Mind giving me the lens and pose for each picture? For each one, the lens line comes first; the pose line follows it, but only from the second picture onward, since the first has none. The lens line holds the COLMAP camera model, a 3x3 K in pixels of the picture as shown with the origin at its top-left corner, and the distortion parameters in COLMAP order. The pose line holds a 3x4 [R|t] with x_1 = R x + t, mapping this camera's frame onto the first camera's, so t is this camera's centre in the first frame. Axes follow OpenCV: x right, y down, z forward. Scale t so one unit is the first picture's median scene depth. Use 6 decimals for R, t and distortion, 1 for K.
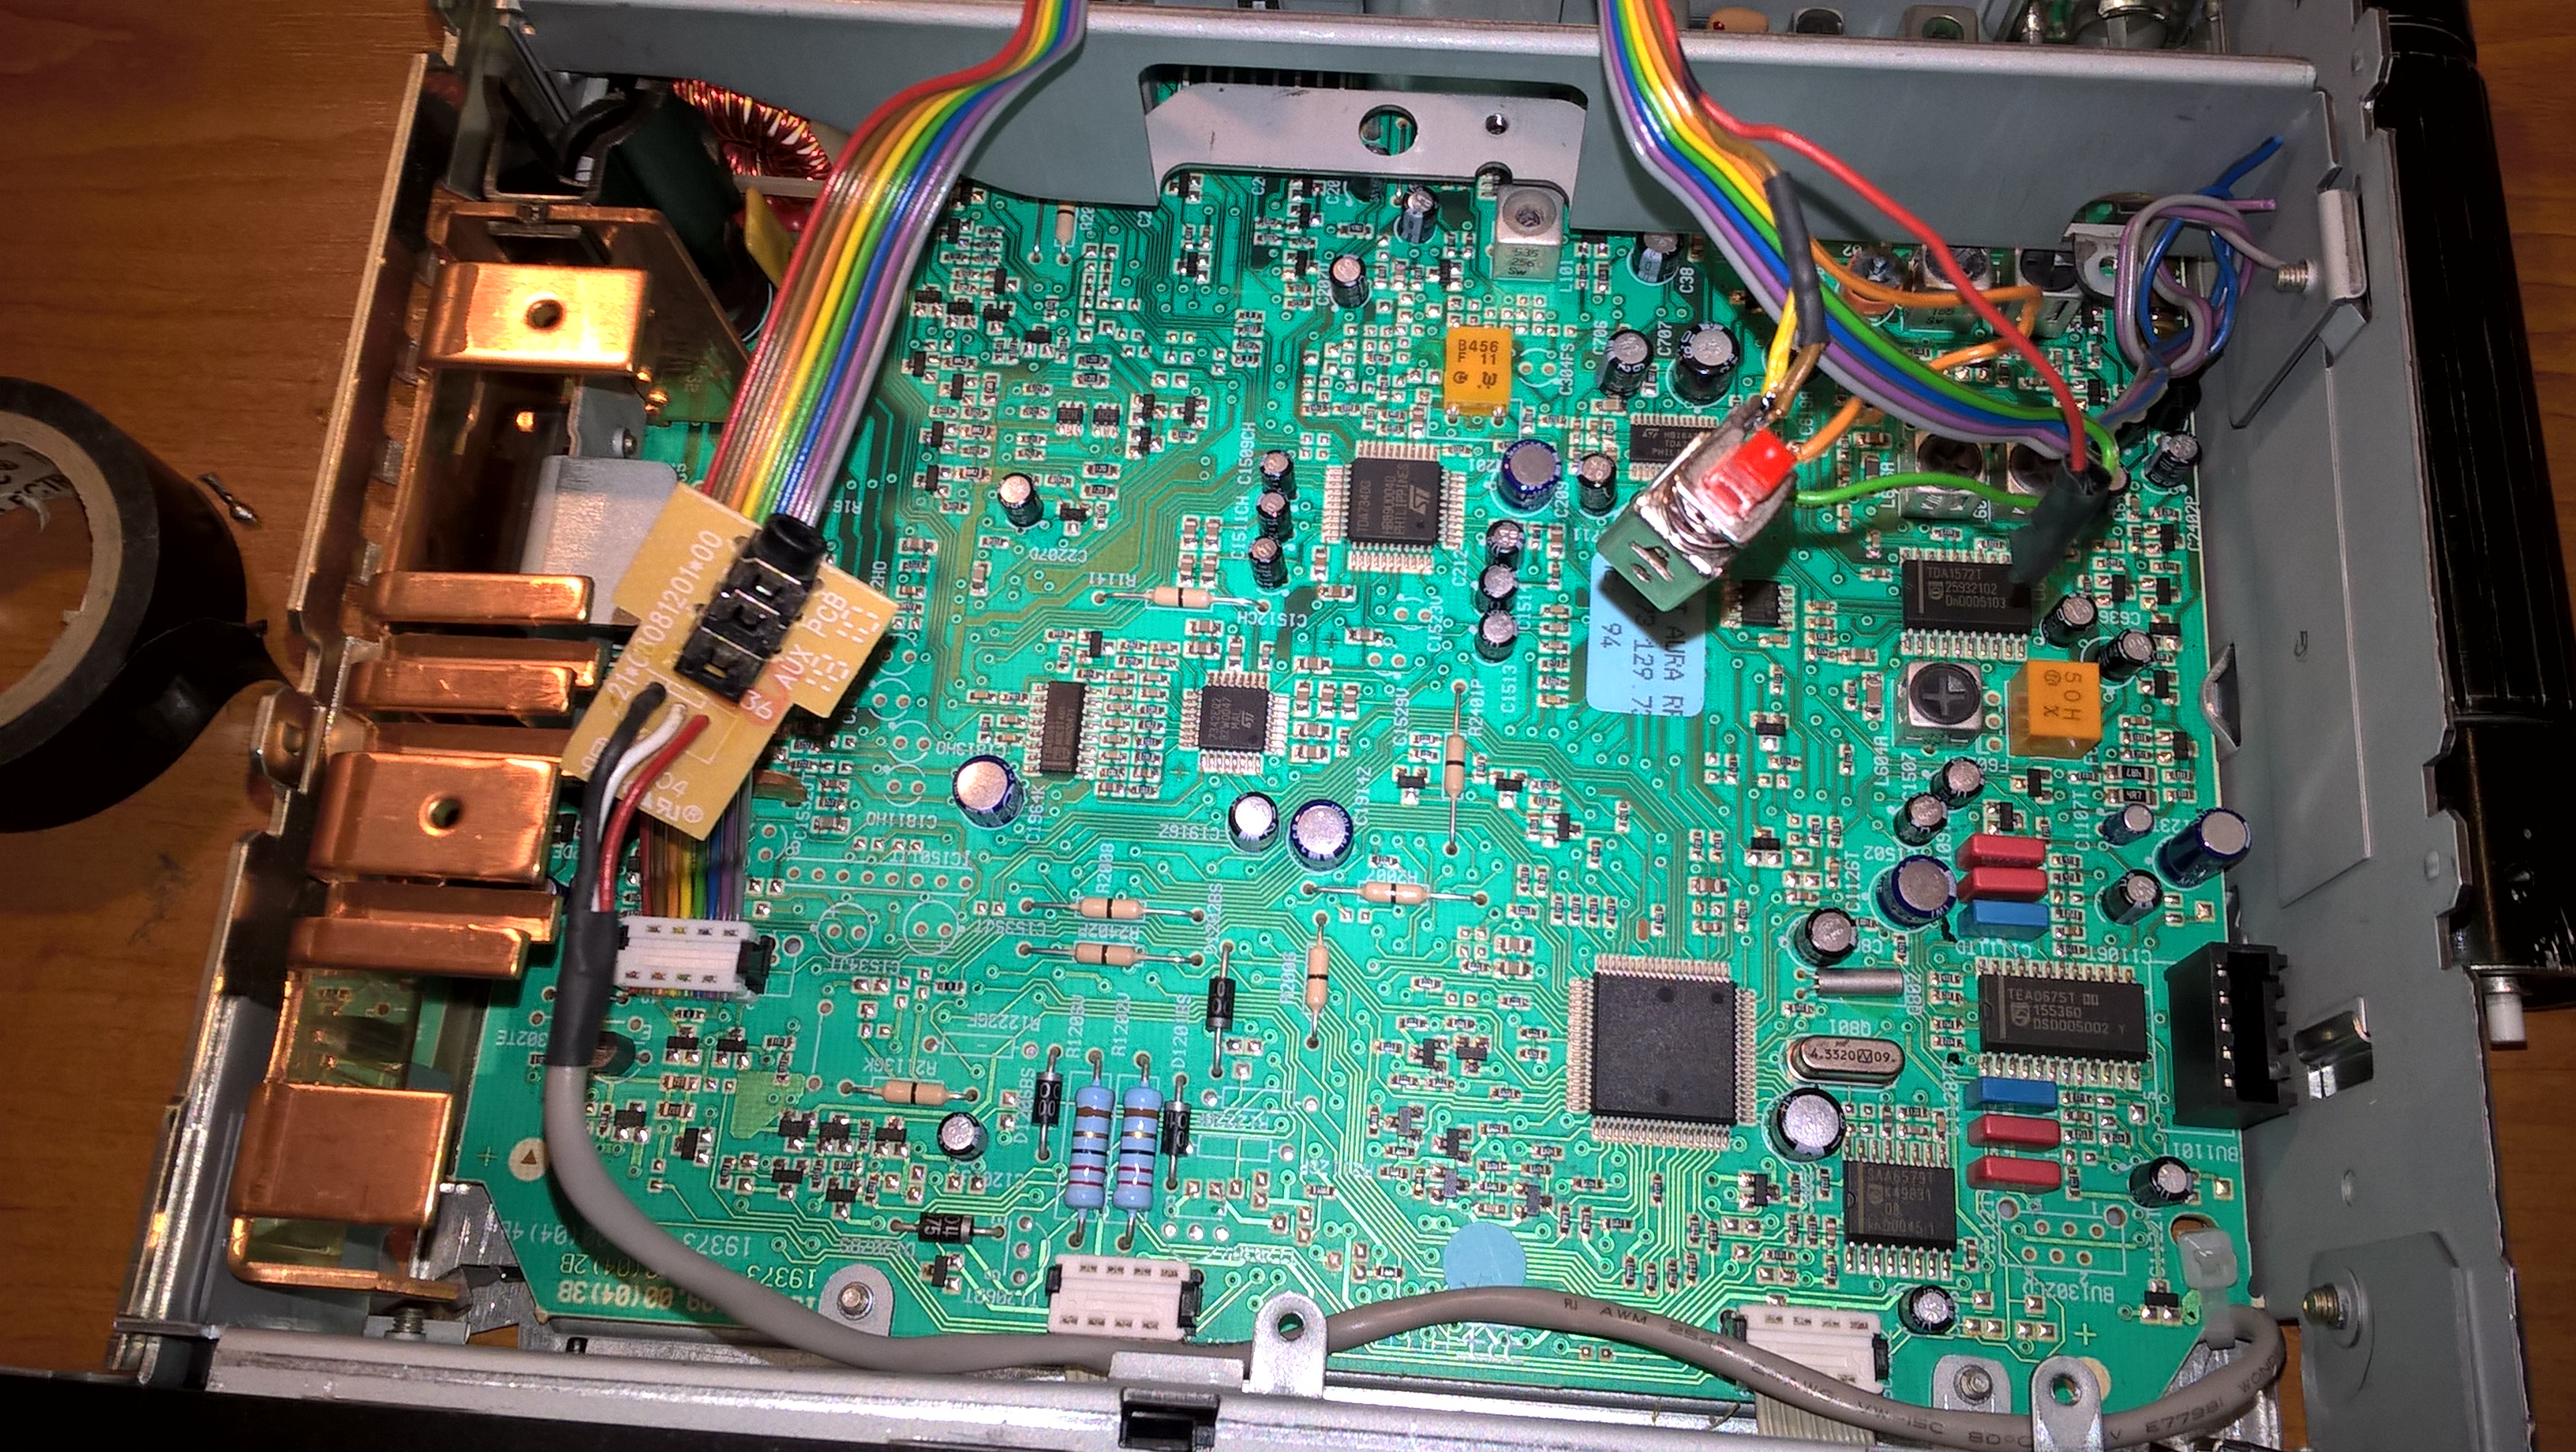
lens RADIAL K [[2234.0, 0, 1297.8], [0, 2234.0, 633.6], [0, 0, 1]] dist [0.120709, -0.291115]
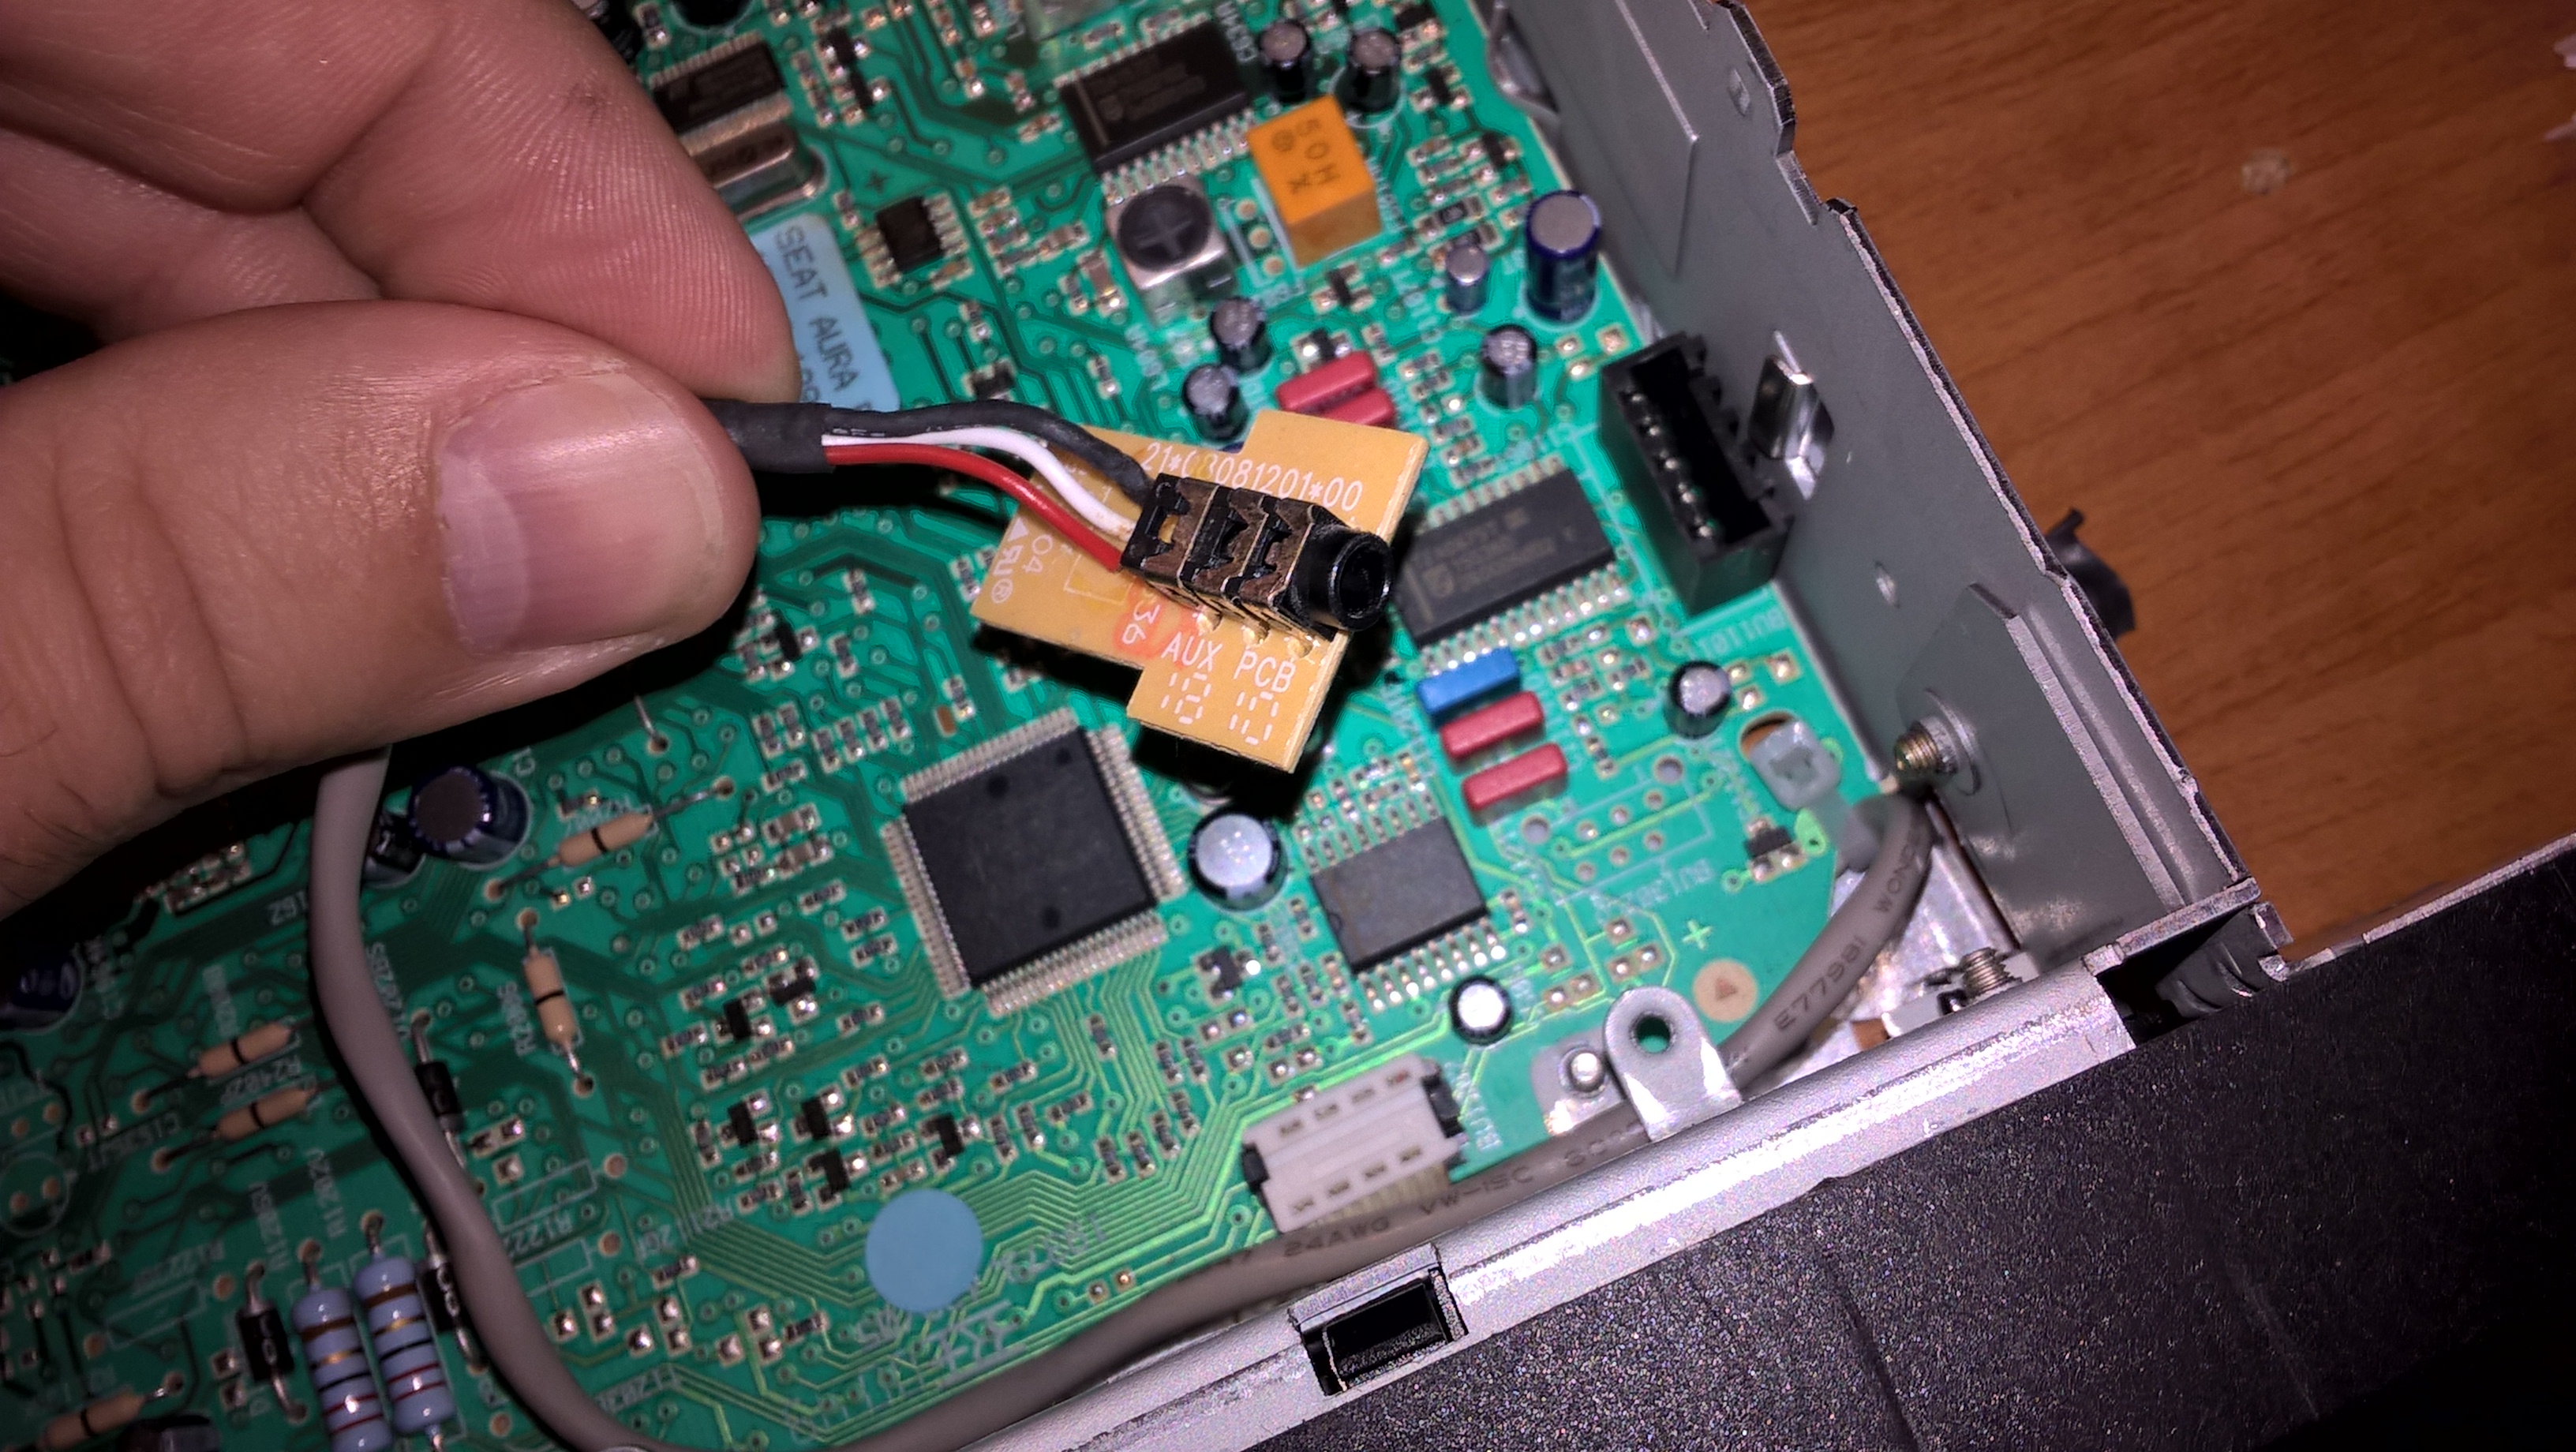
lens RADIAL K [[2234.0, 0, 1297.8], [0, 2234.0, 633.6], [0, 0, 1]] dist [0.120709, -0.291115]
pose [[0.884710, -0.462623, 0.057179, 0.217833], [0.457966, 0.885501, 0.078453, 0.100005], [-0.086926, -0.043222, 0.995277, 0.274730]]
